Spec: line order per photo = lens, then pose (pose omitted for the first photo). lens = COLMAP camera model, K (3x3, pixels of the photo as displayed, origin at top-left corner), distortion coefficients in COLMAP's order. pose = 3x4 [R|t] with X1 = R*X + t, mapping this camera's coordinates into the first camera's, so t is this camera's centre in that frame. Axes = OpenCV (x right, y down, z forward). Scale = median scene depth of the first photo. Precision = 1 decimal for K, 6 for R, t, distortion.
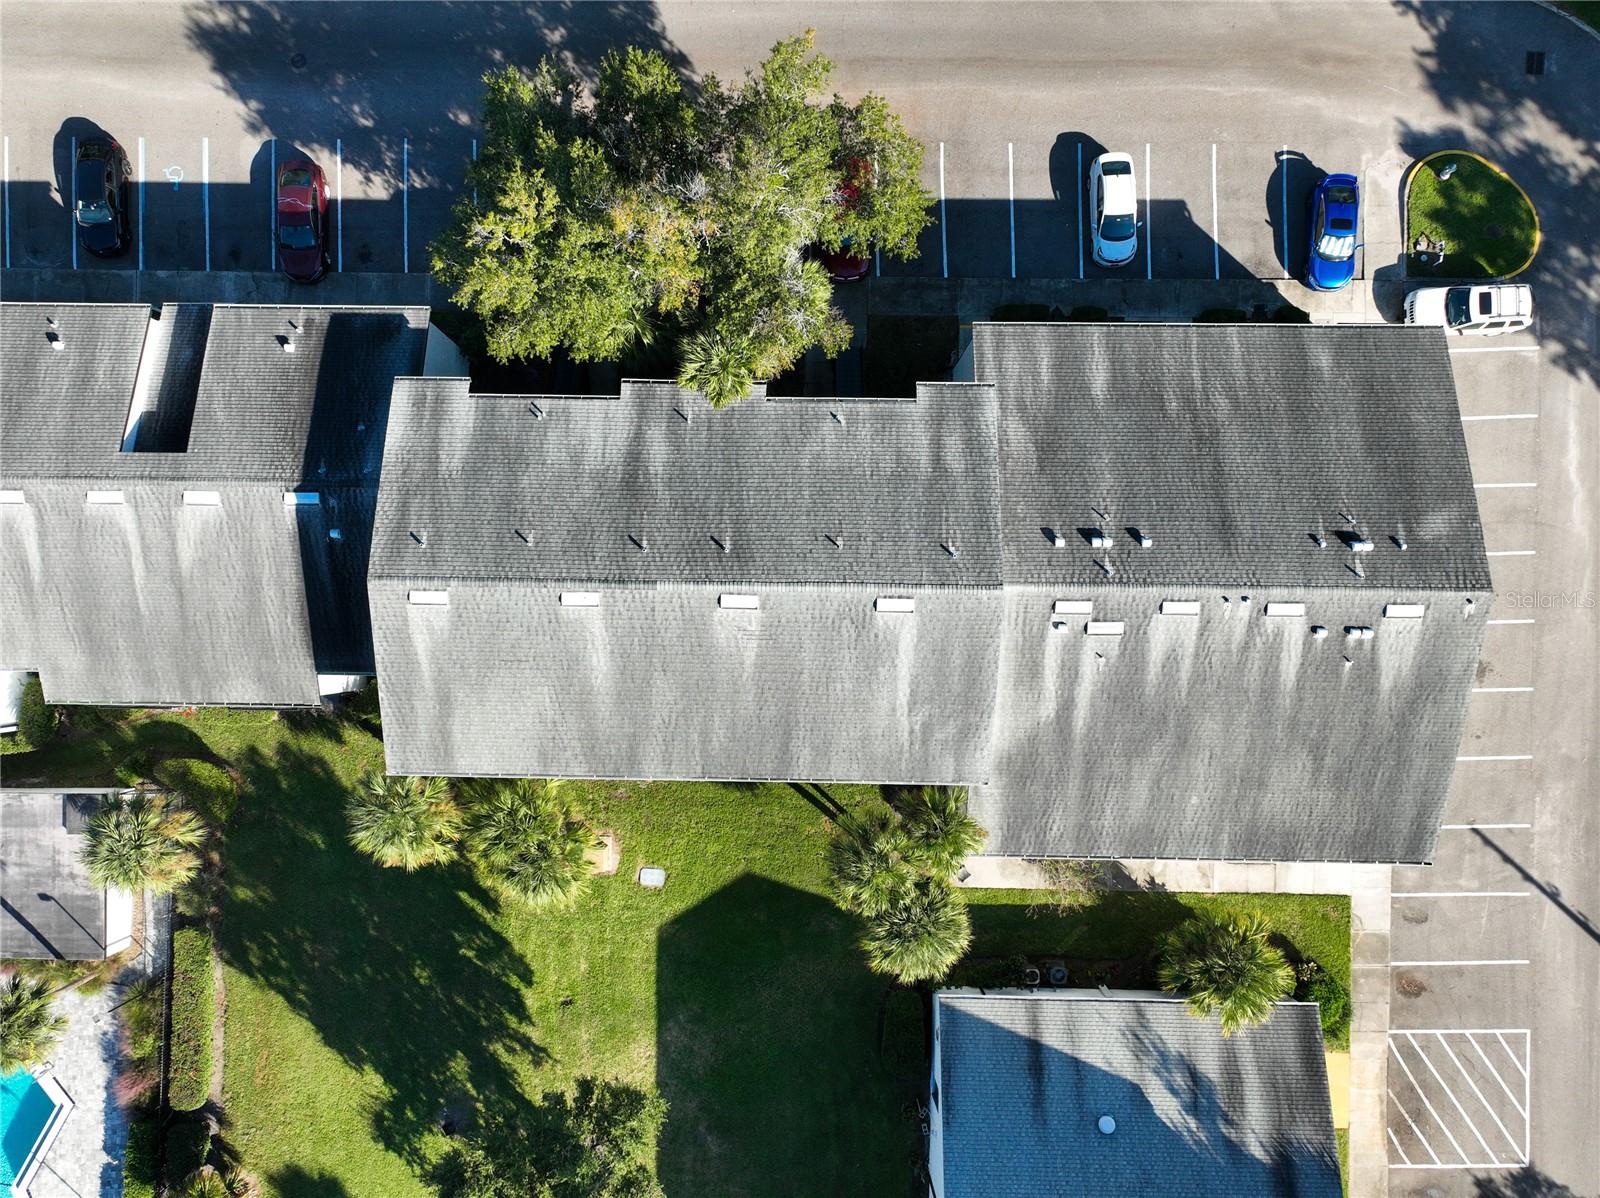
lens RADIAL K [[1138.1, 0, 790.4], [0, 1138.1, 602.6], [0, 0, 1]] dist [0.000820, 0.002737]
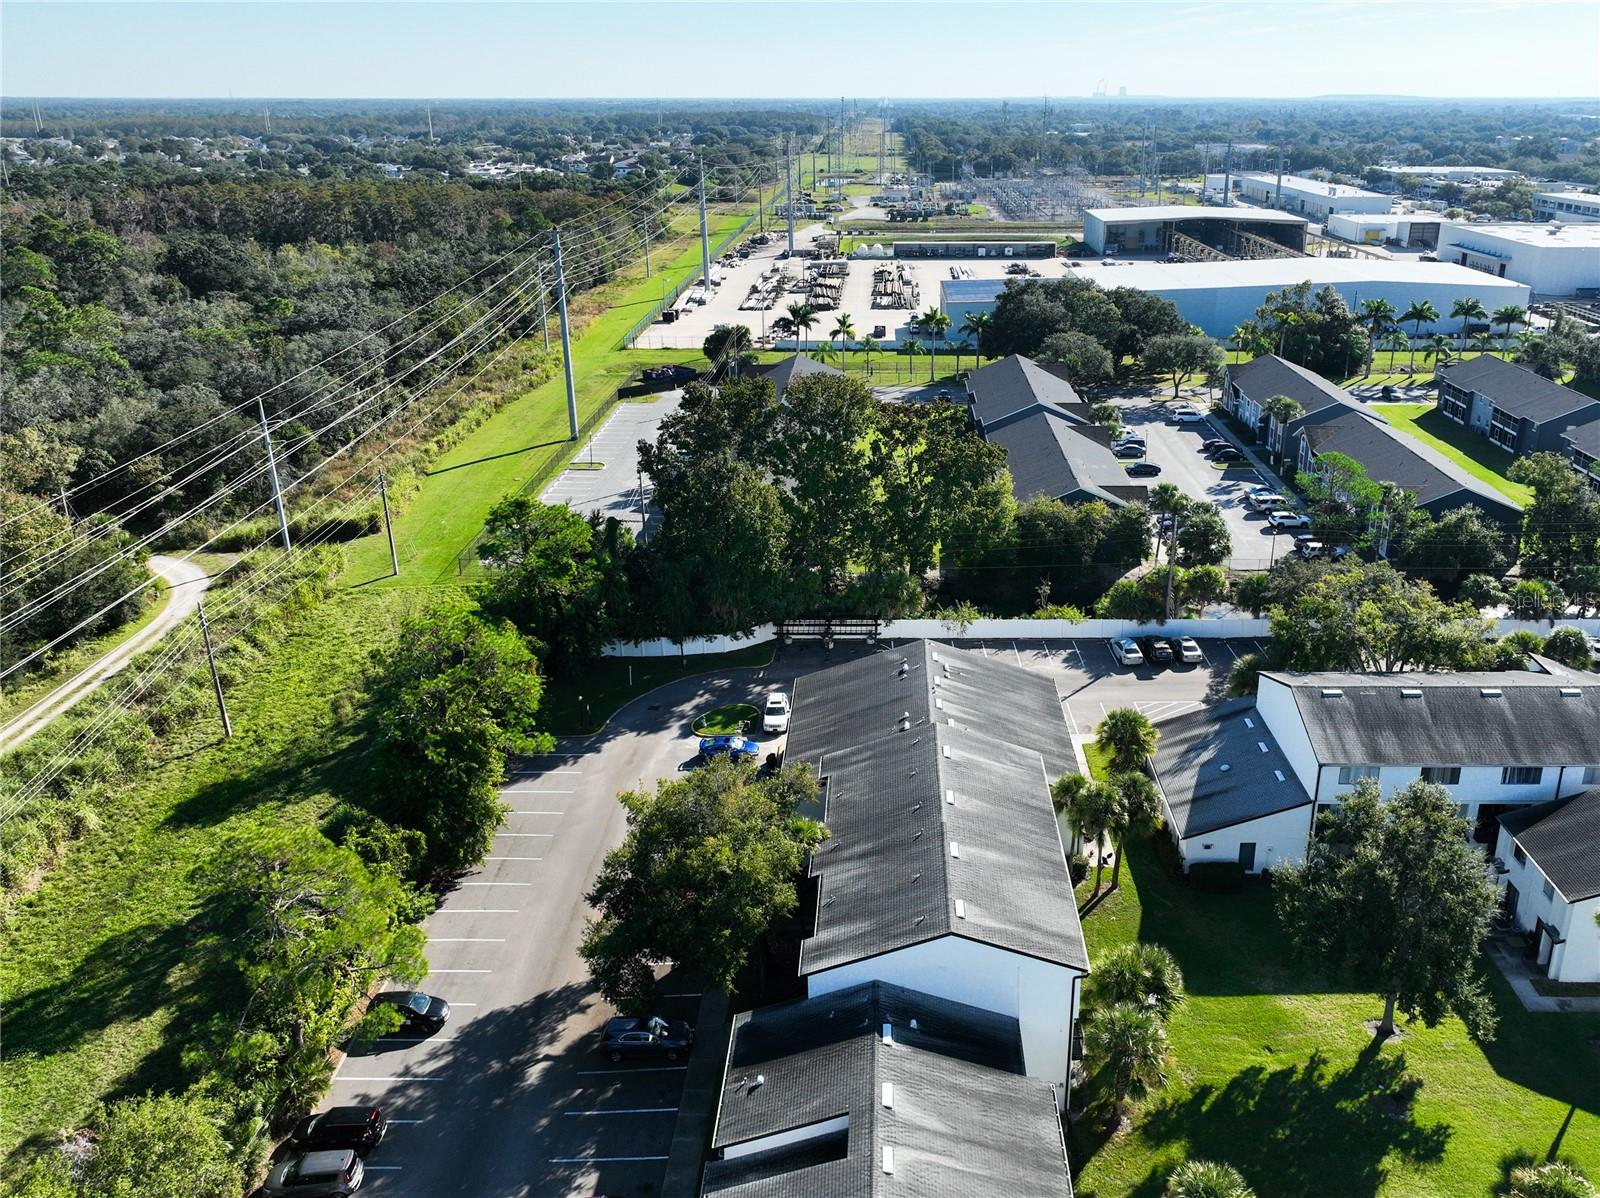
lens RADIAL K [[1138.1, 0, 790.4], [0, 1138.1, 602.6], [0, 0, 1]] dist [0.000820, 0.002737]
pose [[0.068585, -0.384755, 0.920467, -1.227953], [0.997613, 0.019023, -0.066382, -0.107205], [0.008030, 0.922823, 0.385142, 0.049720]]
